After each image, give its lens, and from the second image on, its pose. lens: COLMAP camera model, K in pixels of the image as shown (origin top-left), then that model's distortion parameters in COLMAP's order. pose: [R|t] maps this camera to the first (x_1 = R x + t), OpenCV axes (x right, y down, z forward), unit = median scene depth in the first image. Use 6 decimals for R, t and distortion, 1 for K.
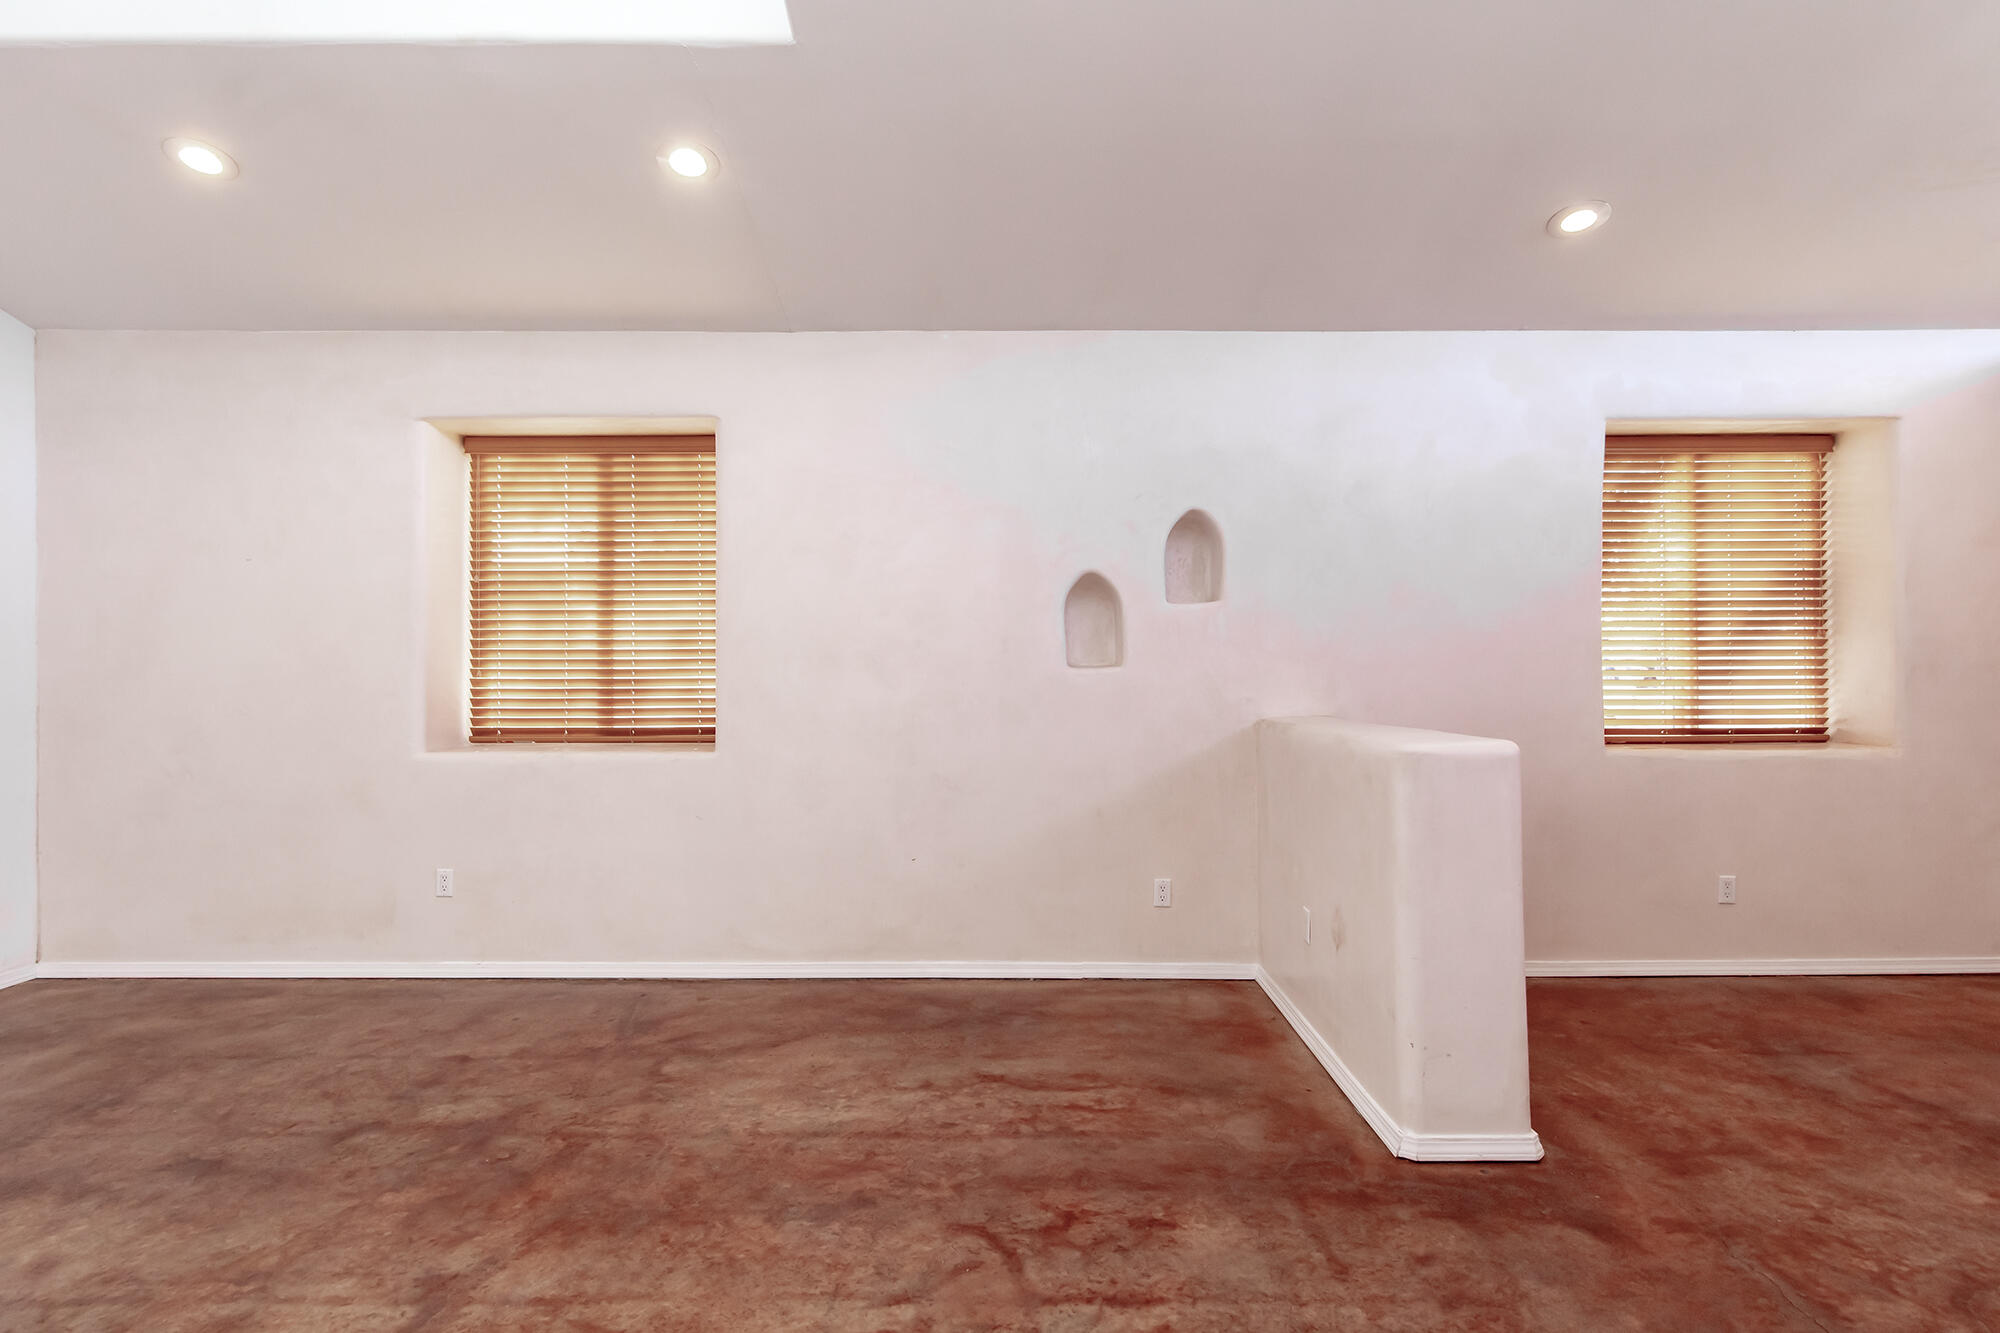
lens RADIAL K [[1094.6, 0, 1010.9], [0, 1094.6, 688.5], [0, 0, 1]] dist [-0.006990, 0.001816]
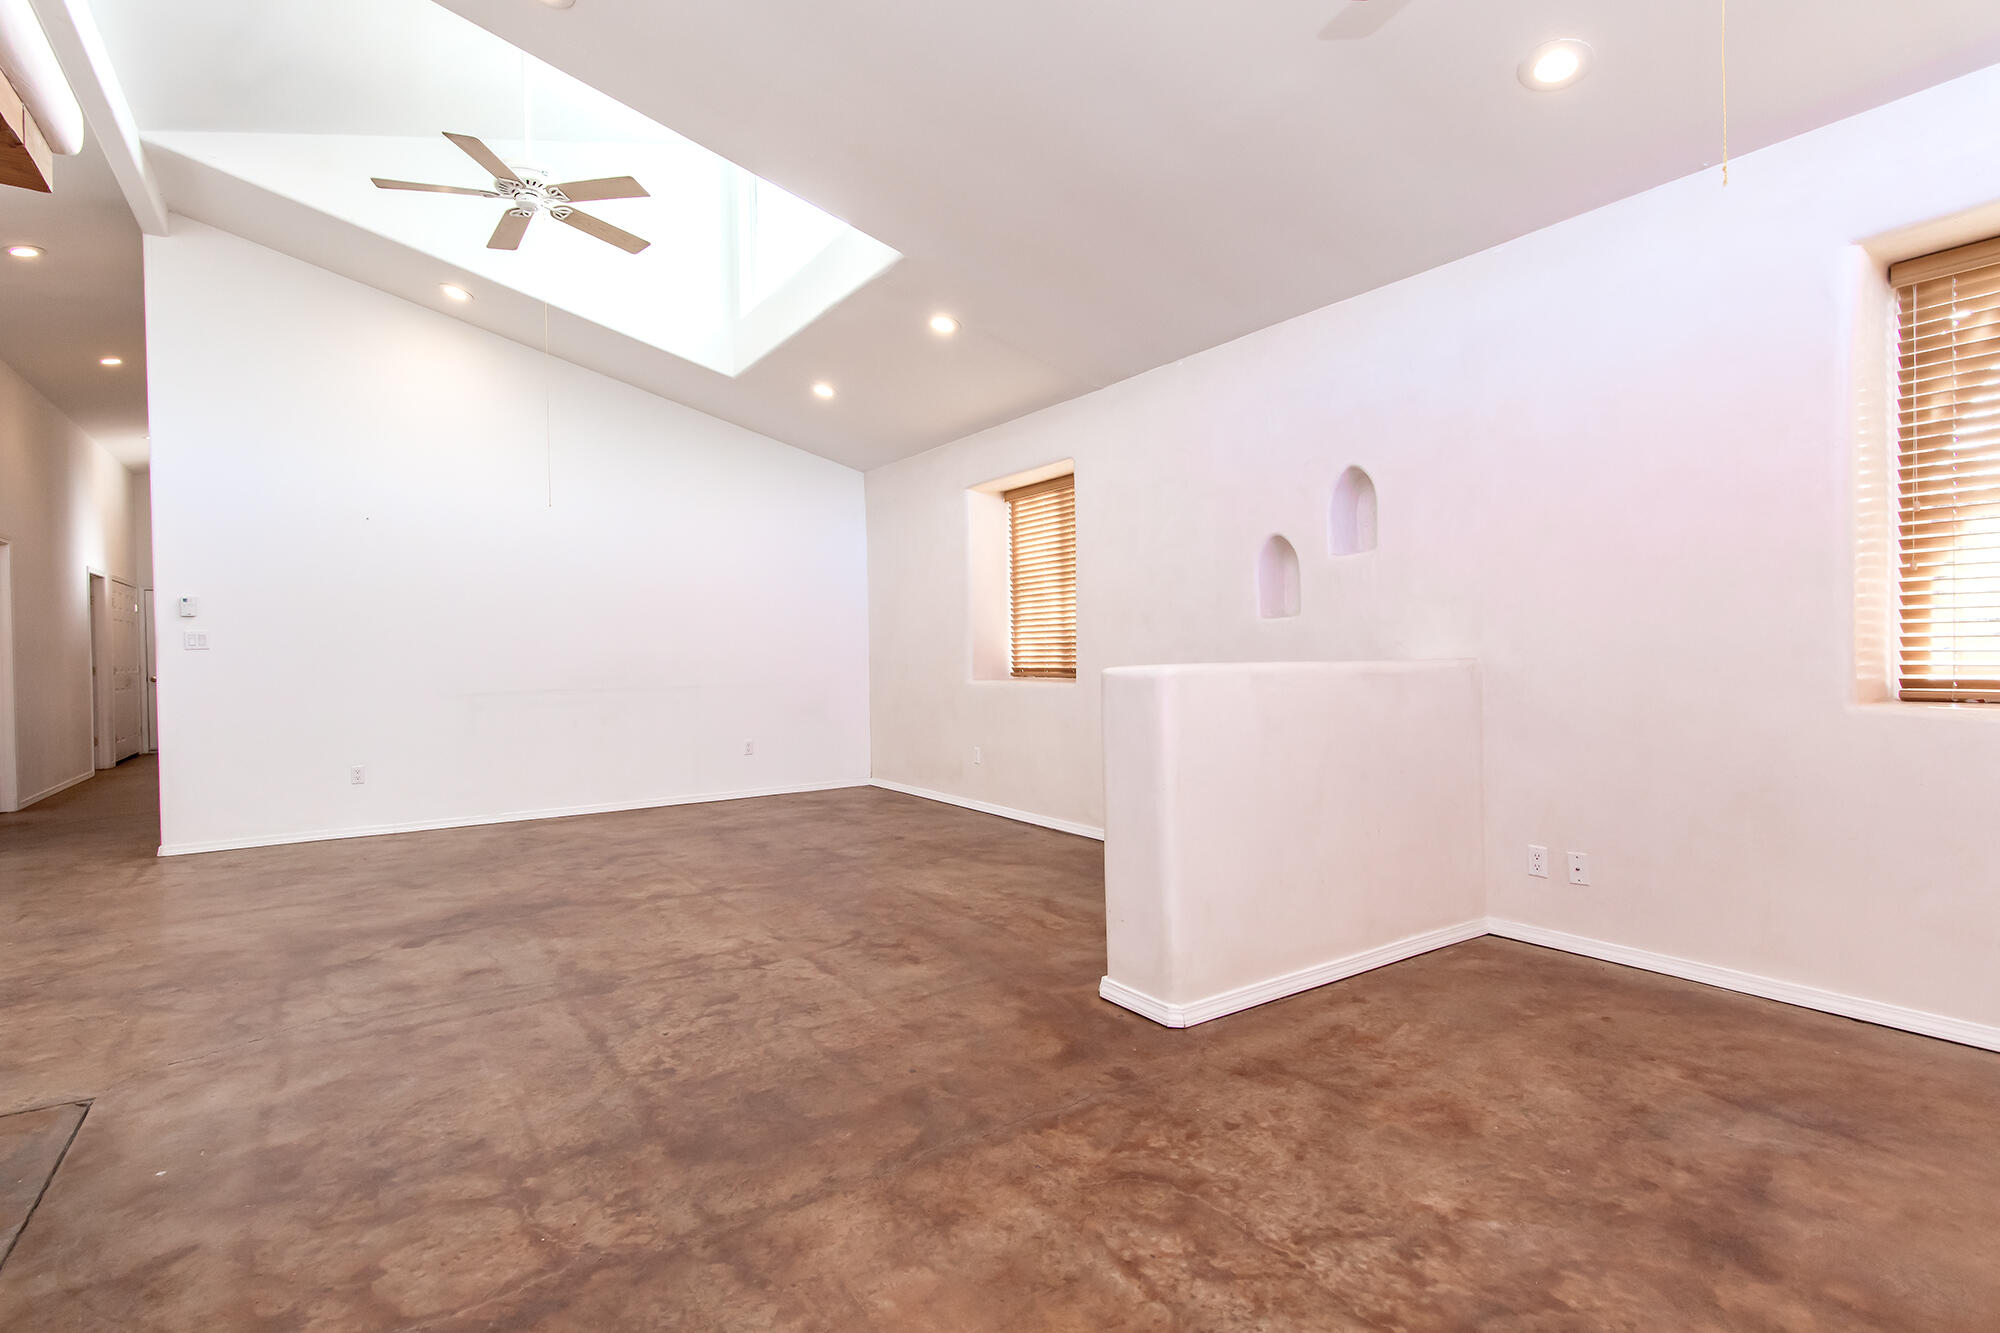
lens RADIAL K [[983.2, 0, 987.4], [0, 983.2, 662.6], [0, 0, 1]] dist [0.000959, 0.000089]
pose [[0.539049, -0.001343, -0.842273, 1.190097], [-0.001047, 0.999997, -0.002265, 0.052143], [0.842274, 0.002102, 0.539046, 0.273188]]
